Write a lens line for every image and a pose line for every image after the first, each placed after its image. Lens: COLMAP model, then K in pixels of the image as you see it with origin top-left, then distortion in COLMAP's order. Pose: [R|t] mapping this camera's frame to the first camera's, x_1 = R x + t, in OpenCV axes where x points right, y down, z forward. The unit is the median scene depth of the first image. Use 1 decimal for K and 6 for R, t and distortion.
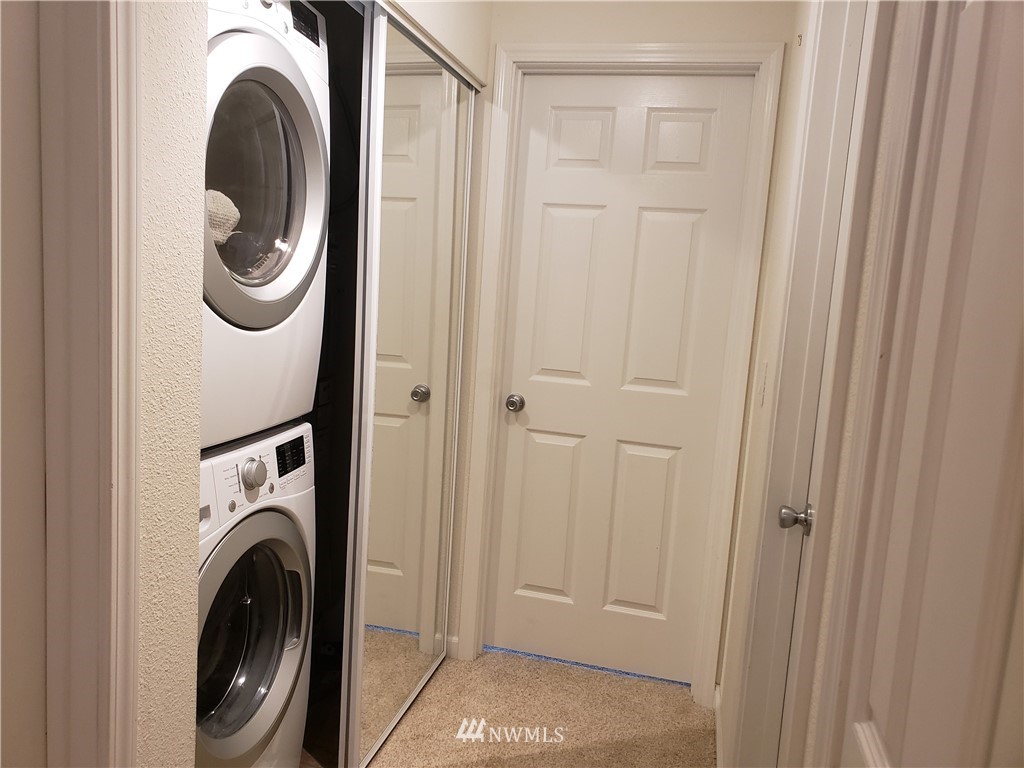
lens RADIAL K [[800.5, 0, 505.0], [0, 800.5, 381.8], [0, 0, 1]] dist [-0.002838, 0.026658]
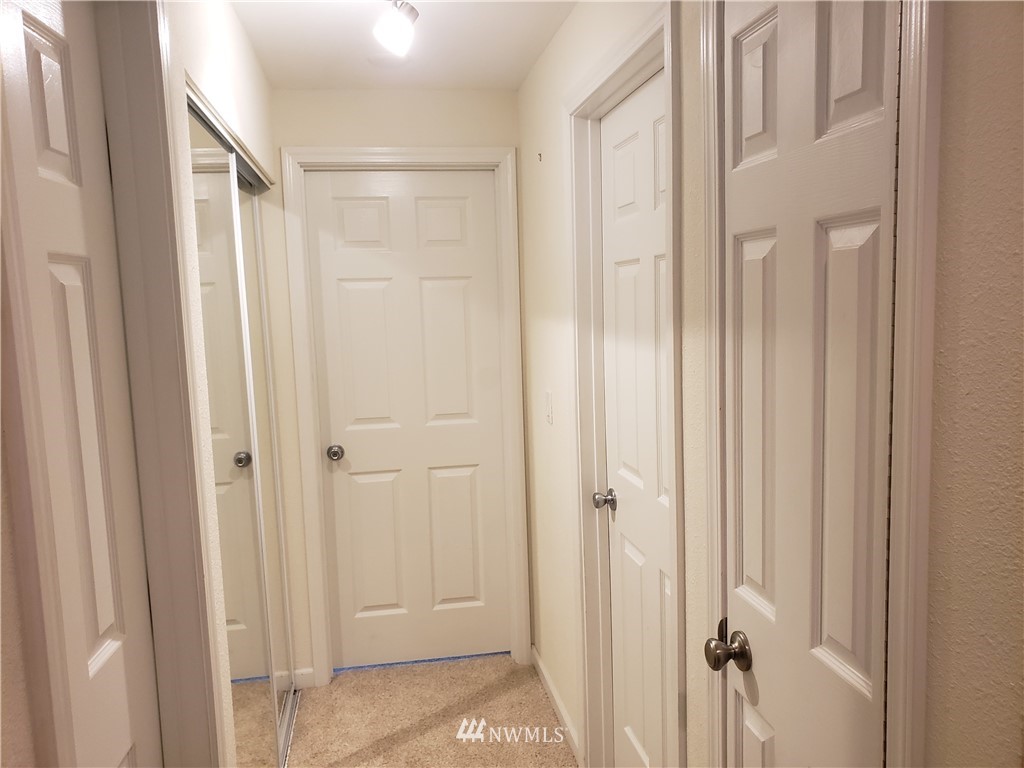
lens RADIAL K [[800.5, 0, 516.8], [0, 800.5, 386.7], [0, 0, 1]] dist [-0.002838, 0.026658]
pose [[0.905867, -0.142562, 0.398851, -0.198832], [0.148433, 0.988788, 0.016304, -0.047834], [-0.396703, 0.044433, 0.916871, -0.164518]]
